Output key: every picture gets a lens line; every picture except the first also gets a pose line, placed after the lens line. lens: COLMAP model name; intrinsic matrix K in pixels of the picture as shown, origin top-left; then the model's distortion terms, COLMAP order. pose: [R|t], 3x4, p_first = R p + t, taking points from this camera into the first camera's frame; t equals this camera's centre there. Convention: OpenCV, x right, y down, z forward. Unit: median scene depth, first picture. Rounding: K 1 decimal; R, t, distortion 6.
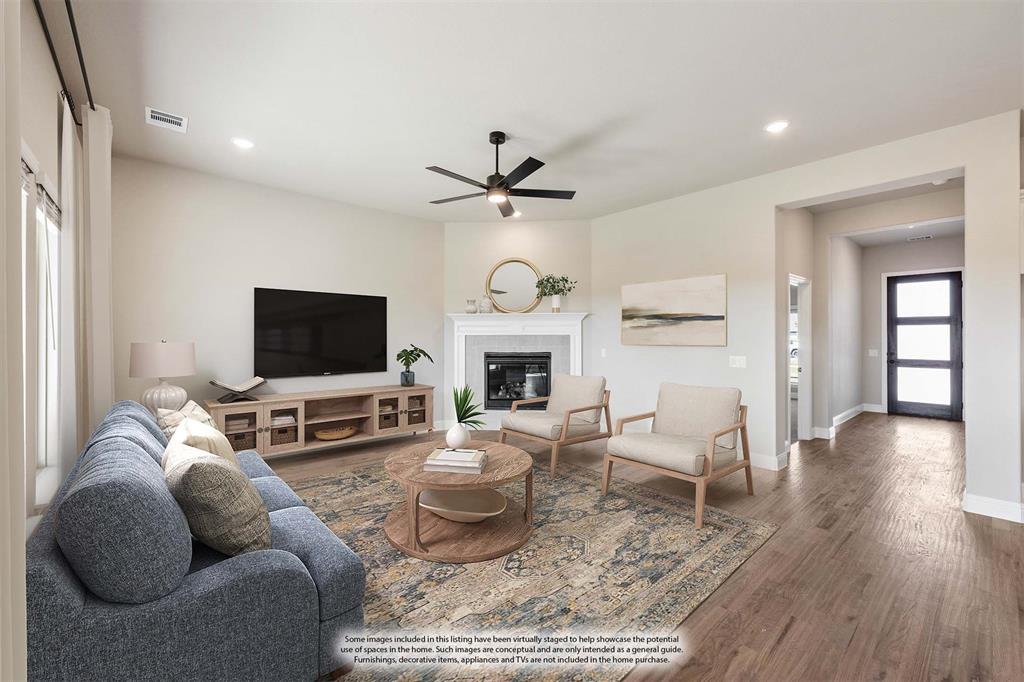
lens RADIAL K [[419.0, 0, 507.0], [0, 419.0, 335.5], [0, 0, 1]] dist [0.002035, -0.000308]
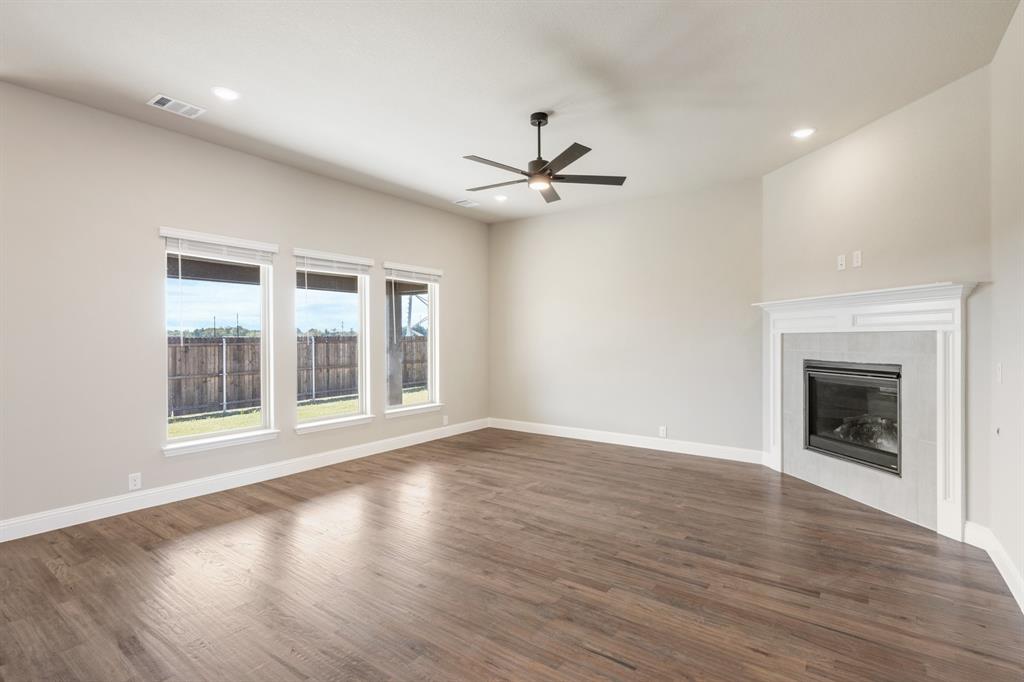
lens RADIAL K [[484.2, 0, 513.1], [0, 484.2, 344.9], [0, 0, 1]] dist [-0.001771, 0.000281]
pose [[0.236624, 0.013973, -0.971501, 0.569008], [0.006570, 0.999851, 0.015981, 0.002380], [0.971579, -0.010164, 0.236497, 0.394370]]
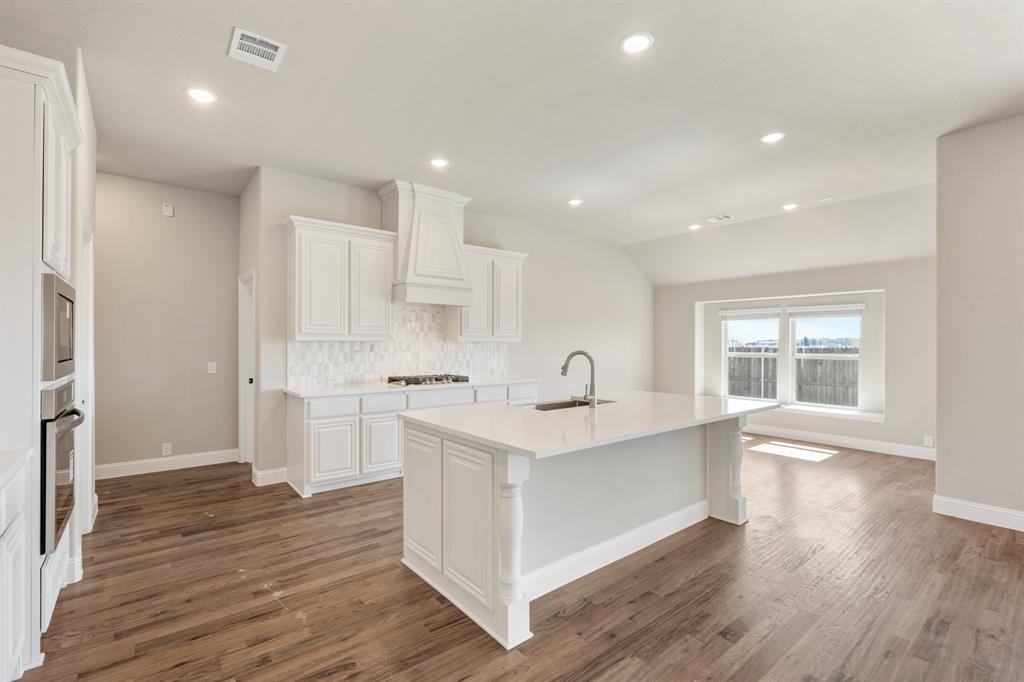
lens RADIAL K [[452.3, 0, 505.7], [0, 452.3, 342.2], [0, 0, 1]] dist [0.002025, -0.001368]
pose [[-0.999430, -0.005959, 0.033233, 0.495968], [-0.006263, 0.999939, -0.009045, 0.004366], [-0.033177, -0.009248, -0.999407, 0.578339]]
